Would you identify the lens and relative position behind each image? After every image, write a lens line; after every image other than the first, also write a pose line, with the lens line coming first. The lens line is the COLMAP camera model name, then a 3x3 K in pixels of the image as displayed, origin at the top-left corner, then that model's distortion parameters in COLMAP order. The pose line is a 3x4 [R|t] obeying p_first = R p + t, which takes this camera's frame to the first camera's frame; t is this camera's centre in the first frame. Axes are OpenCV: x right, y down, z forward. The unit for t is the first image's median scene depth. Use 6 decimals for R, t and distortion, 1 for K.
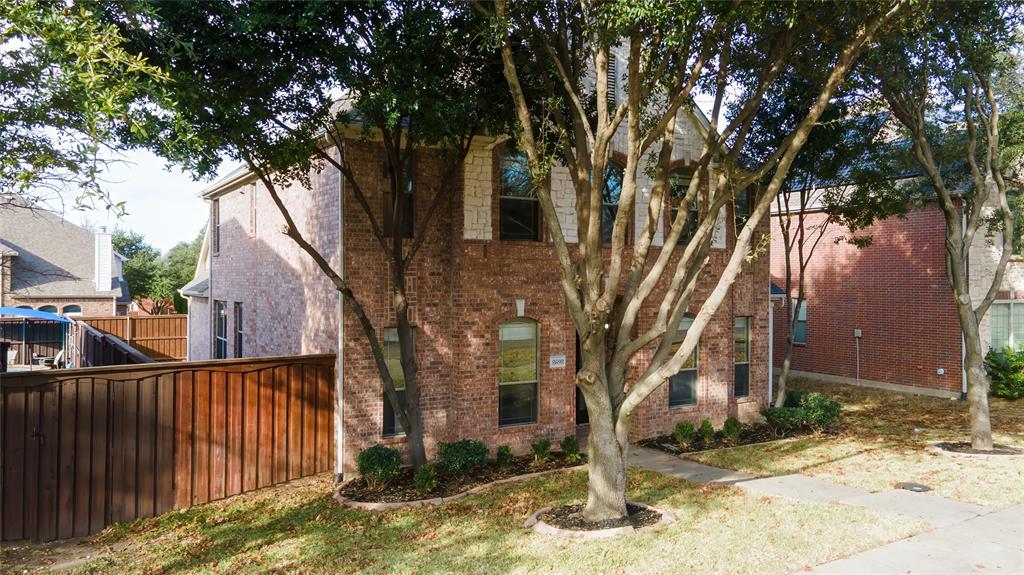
lens RADIAL K [[511.1, 0, 520.2], [0, 511.1, 272.6], [0, 0, 1]] dist [0.012721, -0.022367]
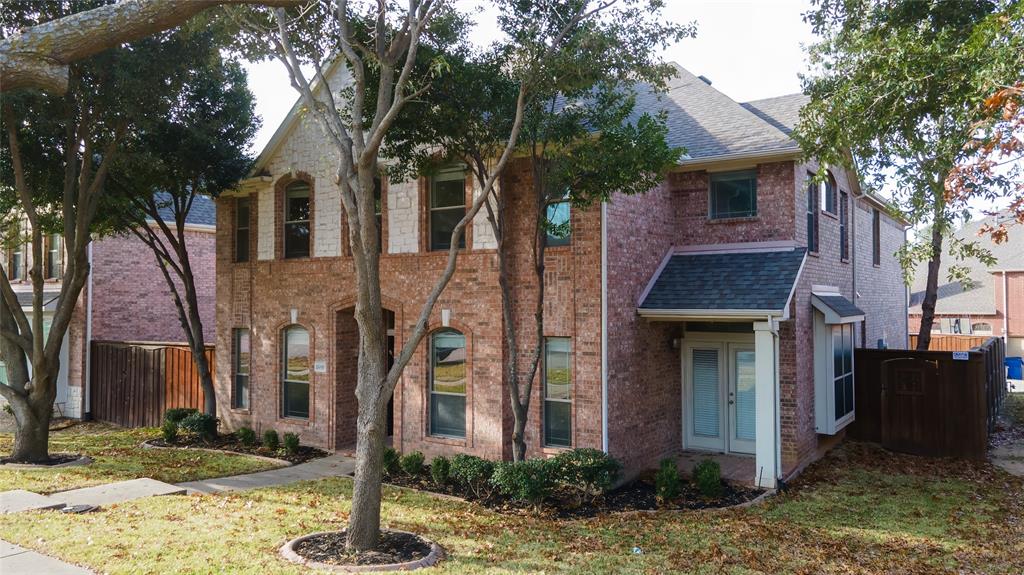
lens RADIAL K [[511.1, 0, 520.2], [0, 511.1, 272.6], [0, 0, 1]] dist [0.012721, -0.022367]
pose [[0.686743, -0.036973, -0.725960, 1.205859], [0.026102, 0.999316, -0.026203, 0.014001], [0.726432, -0.000954, 0.687238, 0.580554]]
